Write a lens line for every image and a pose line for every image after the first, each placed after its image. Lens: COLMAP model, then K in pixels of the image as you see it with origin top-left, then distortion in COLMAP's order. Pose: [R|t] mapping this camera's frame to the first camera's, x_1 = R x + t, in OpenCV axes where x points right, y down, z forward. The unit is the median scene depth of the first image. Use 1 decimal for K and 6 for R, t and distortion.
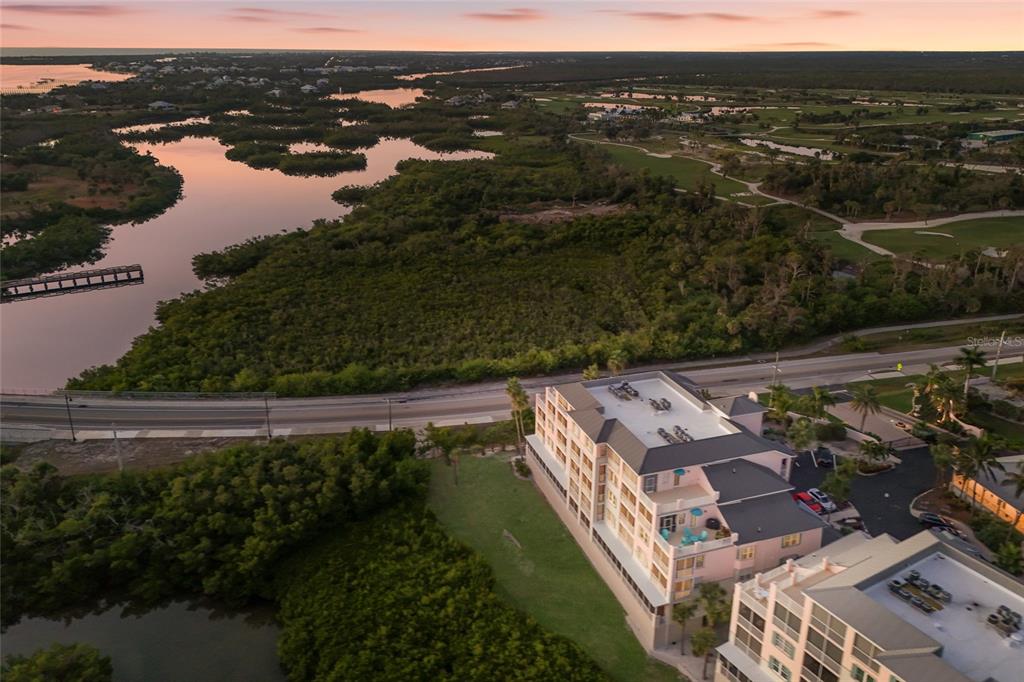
lens RADIAL K [[740.2, 0, 511.4], [0, 740.2, 358.3], [0, 0, 1]] dist [0.079933, -0.076044]
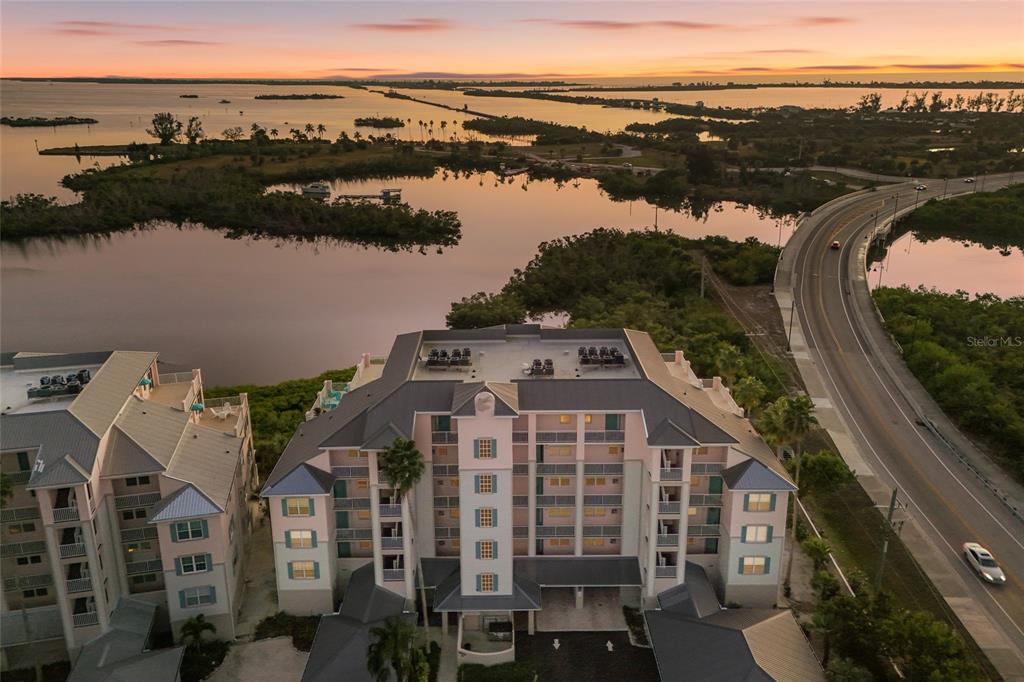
lens RADIAL K [[763.1, 0, 502.3], [0, 763.1, 305.0], [0, 0, 1]] dist [0.088291, -0.088133]
pose [[-0.324181, 0.271975, -0.906055, 0.570634], [-0.359966, 0.850265, 0.384022, -0.161564], [0.874832, 0.450642, -0.177738, 0.742244]]
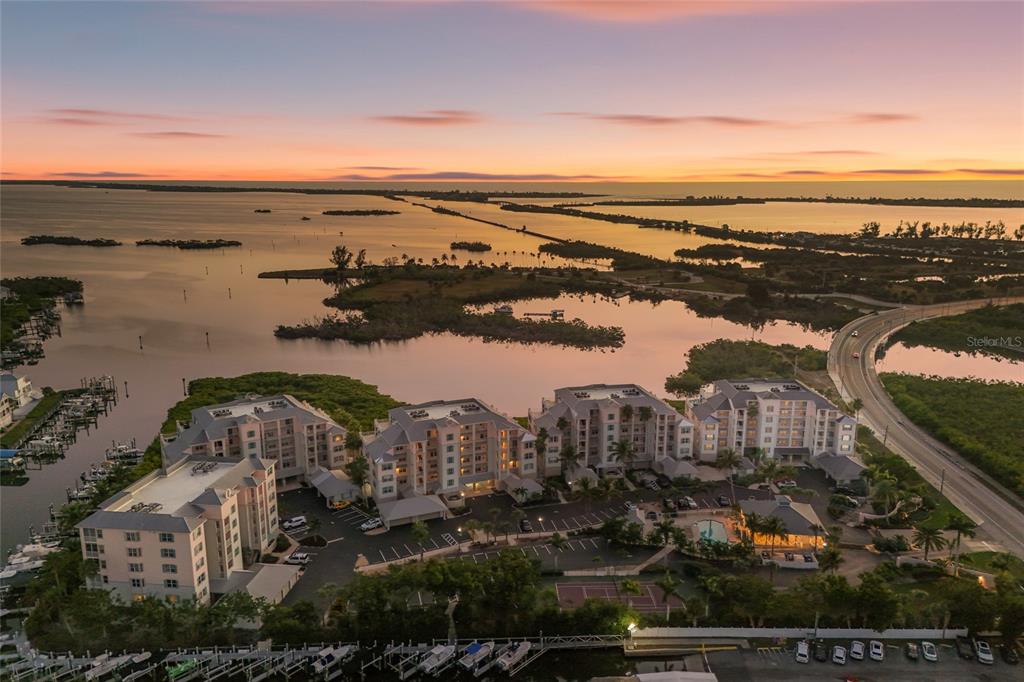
lens RADIAL K [[740.2, 0, 511.4], [0, 740.2, 358.3], [0, 0, 1]] dist [0.079933, -0.076044]
pose [[-0.331016, 0.216464, -0.918462, 1.632534], [-0.364180, 0.868619, 0.335968, -0.310980], [0.870518, 0.445696, -0.208695, 0.528278]]
